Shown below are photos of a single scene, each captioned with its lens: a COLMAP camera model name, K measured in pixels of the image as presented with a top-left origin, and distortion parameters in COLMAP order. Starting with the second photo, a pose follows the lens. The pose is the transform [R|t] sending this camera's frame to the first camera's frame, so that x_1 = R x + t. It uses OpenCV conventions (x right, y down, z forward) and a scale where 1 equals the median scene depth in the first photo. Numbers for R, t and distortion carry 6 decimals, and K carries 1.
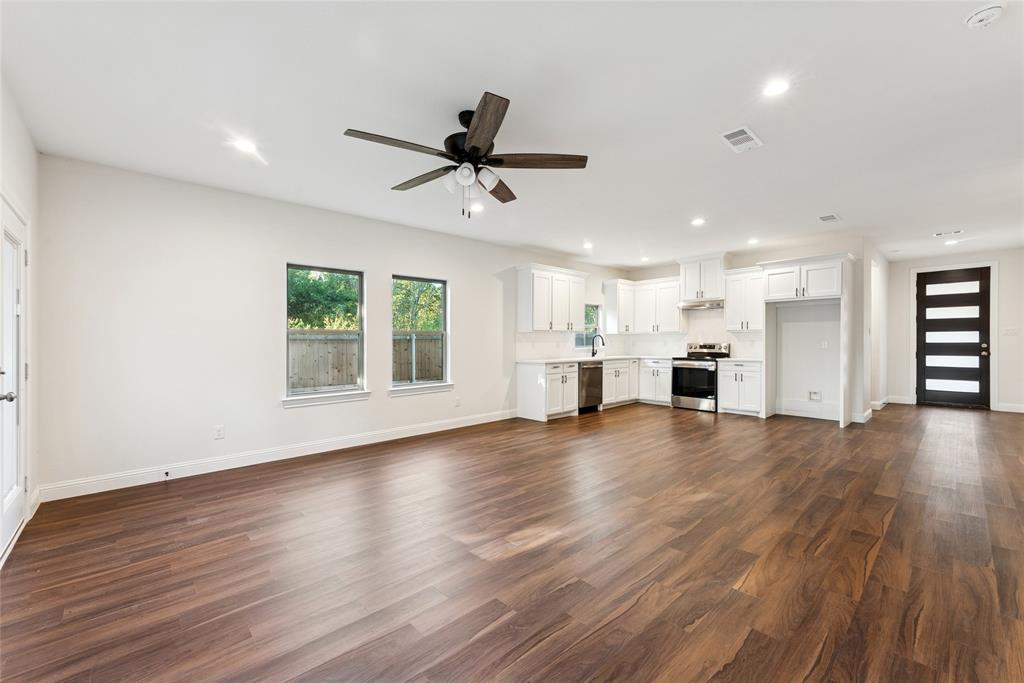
lens RADIAL K [[411.1, 0, 514.9], [0, 411.1, 347.6], [0, 0, 1]] dist [0.001316, -0.000070]
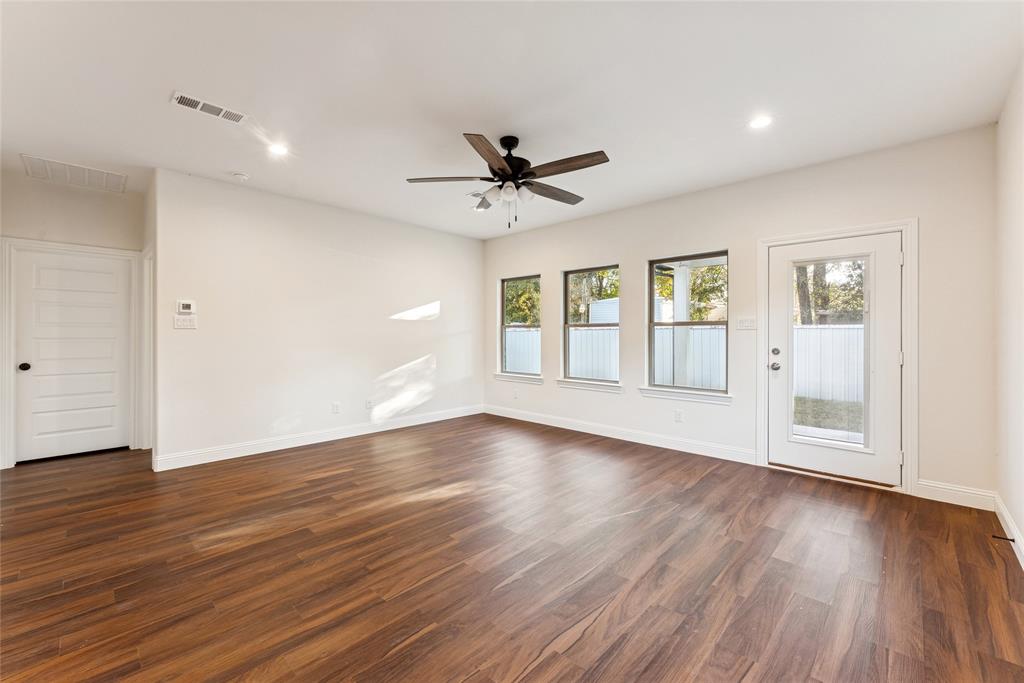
lens RADIAL K [[414.7, 0, 512.5], [0, 414.7, 335.9], [0, 0, 1]] dist [0.001876, -0.000012]
pose [[-0.998061, 0.005797, -0.061968, -0.020138], [0.004695, 0.999828, 0.017927, -0.013574], [0.062061, 0.017602, -0.997917, 0.846795]]
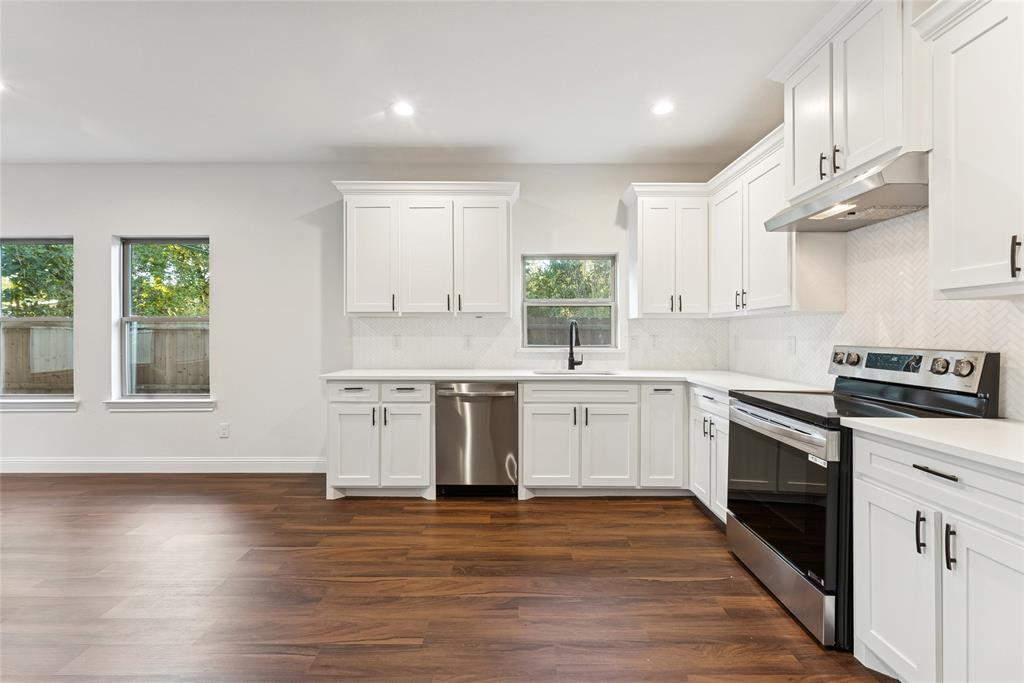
lens RADIAL K [[416.1, 0, 512.8], [0, 416.1, 333.8], [0, 0, 1]] dist [0.001174, -0.000144]
pose [[0.733752, 0.007515, -0.679376, 0.508375], [-0.016005, 0.999853, -0.006225, -0.014756], [0.679229, 0.015441, 0.733764, 0.701842]]
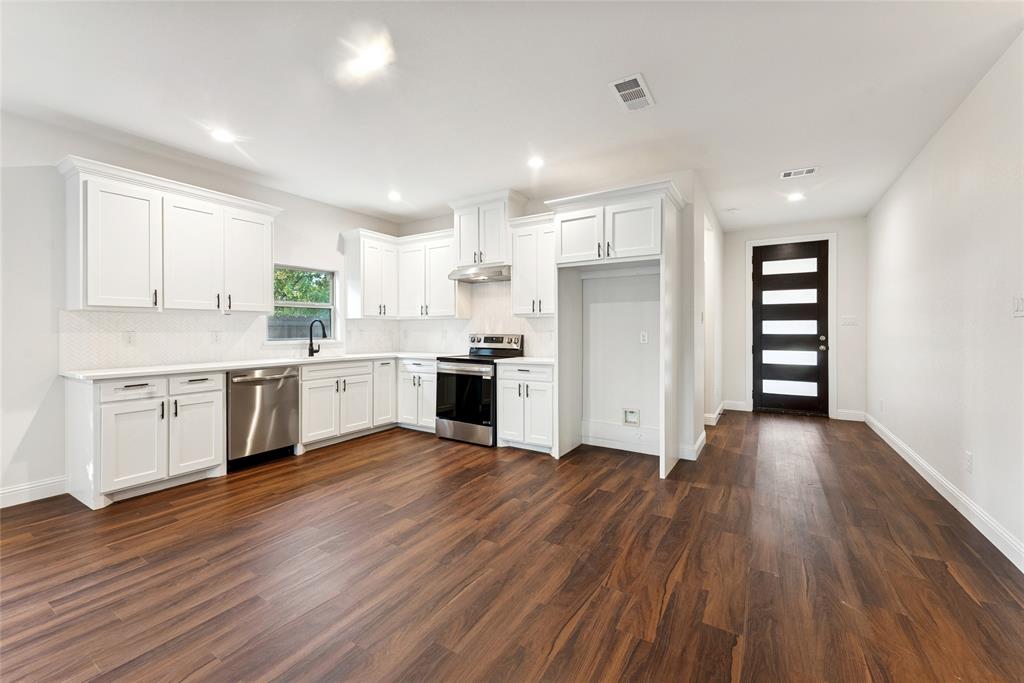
lens RADIAL K [[413.5, 0, 513.5], [0, 413.5, 330.9], [0, 0, 1]] dist [0.000985, -0.000070]
pose [[0.962288, 0.004294, 0.271998, 0.346945], [-0.001007, 0.999925, -0.012221, -0.008478], [-0.272030, 0.011486, 0.962220, 0.394717]]
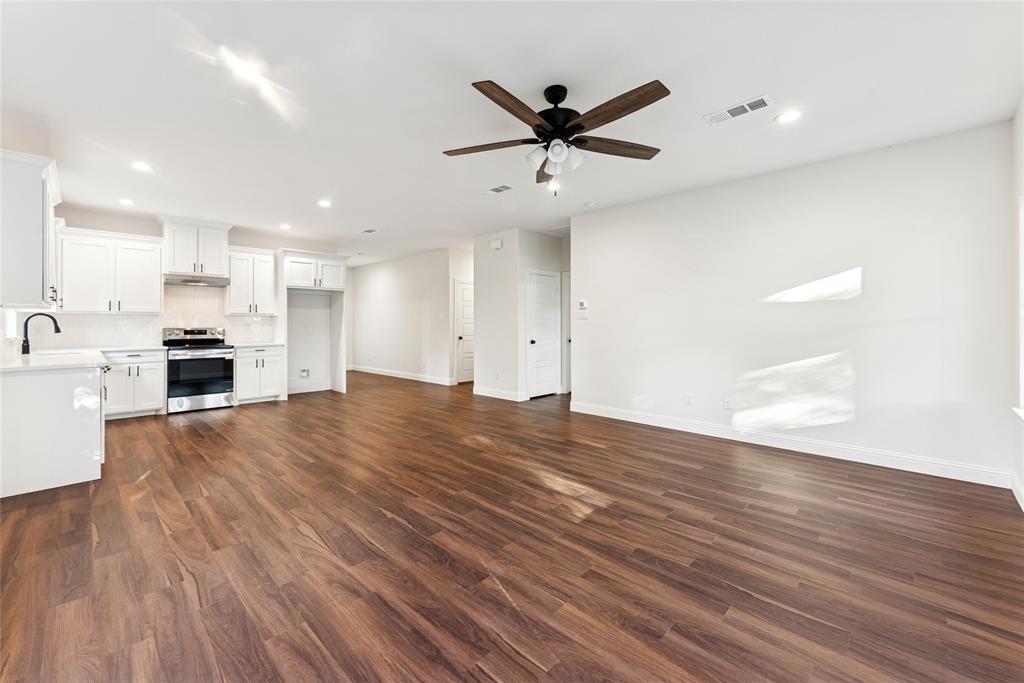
lens RADIAL K [[421.0, 0, 507.5], [0, 421.0, 327.1], [0, 0, 1]] dist [0.003150, -0.000066]
pose [[-0.046646, -0.001094, 0.998911, -0.433058], [0.016572, 0.999861, 0.001868, -0.003380], [-0.998774, 0.016641, -0.046621, 0.453537]]
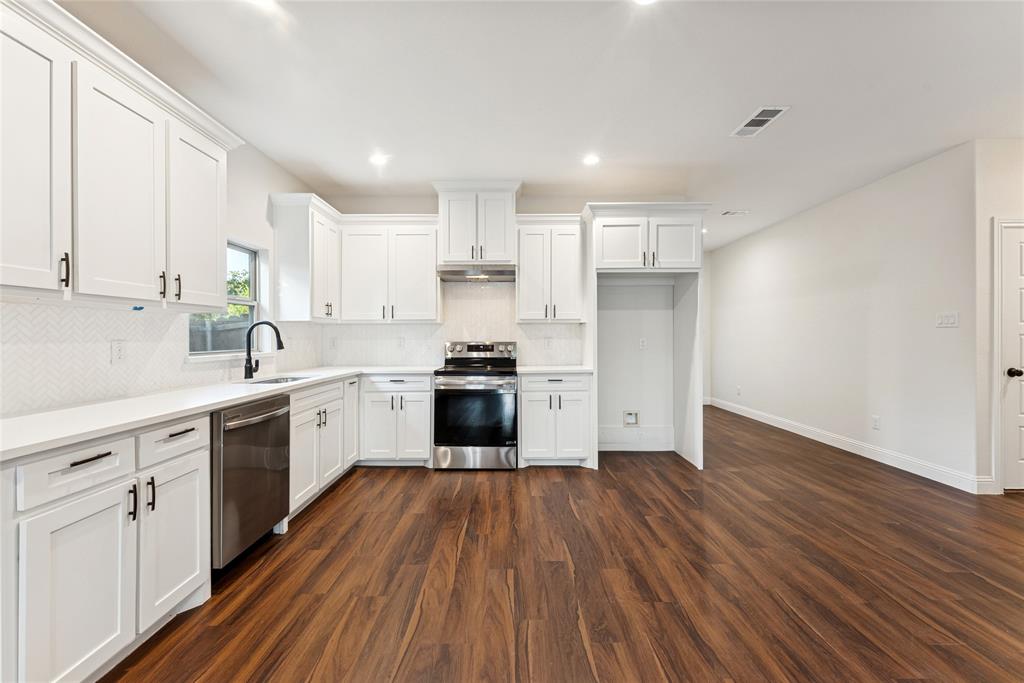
lens RADIAL K [[414.7, 0, 512.5], [0, 414.7, 335.9], [0, 0, 1]] dist [0.001876, -0.000012]
pose [[0.673619, 0.004509, 0.739065, 0.079721], [0.009715, 0.999841, -0.014954, -0.010458], [-0.739015, 0.017253, 0.673469, 0.629825]]
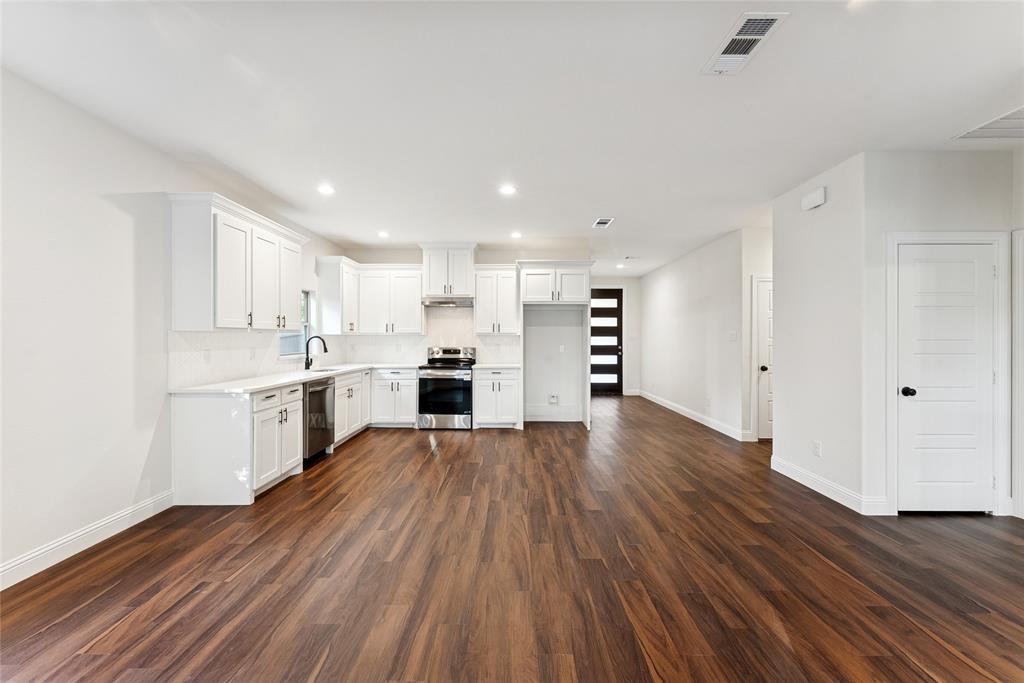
lens RADIAL K [[407.8, 0, 512.0], [0, 407.8, 341.5], [0, 0, 1]] dist [0.003867, 0.000063]
pose [[0.679614, 0.000743, 0.733569, -0.071522], [0.004852, 0.999973, -0.005508, -0.019138], [-0.733554, 0.007302, 0.679592, 0.363198]]
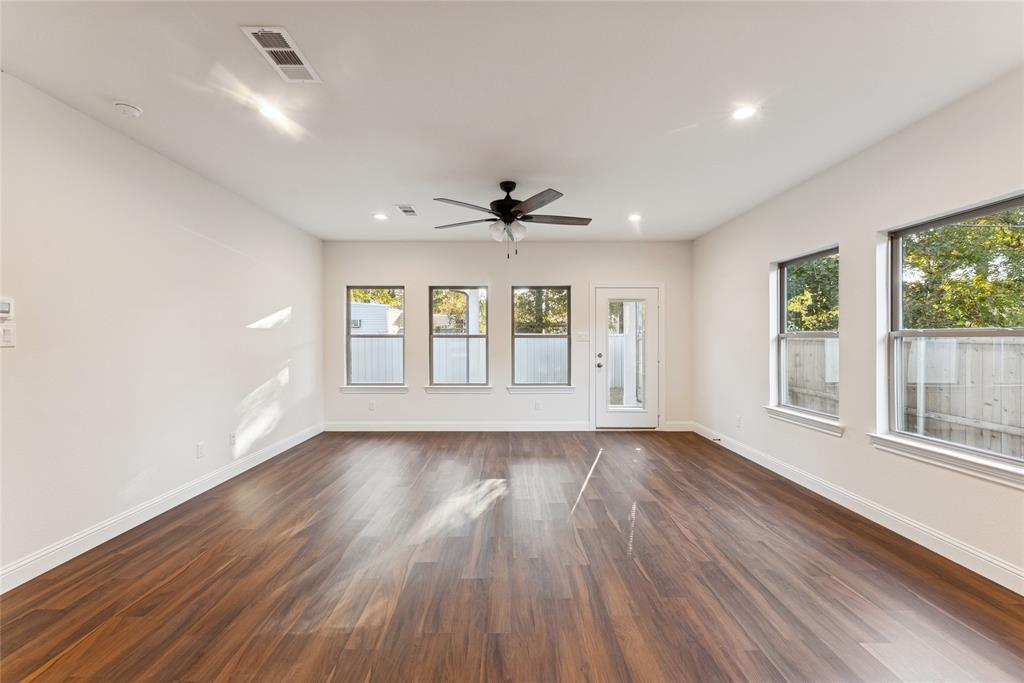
lens RADIAL K [[409.8, 0, 507.8], [0, 409.8, 338.9], [0, 0, 1]] dist [0.000569, 0.000133]
pose [[-0.676780, 0.008742, -0.736133, 0.346946], [-0.005882, 0.999833, 0.017282, -0.028887], [0.736162, 0.016026, -0.676616, 0.749634]]
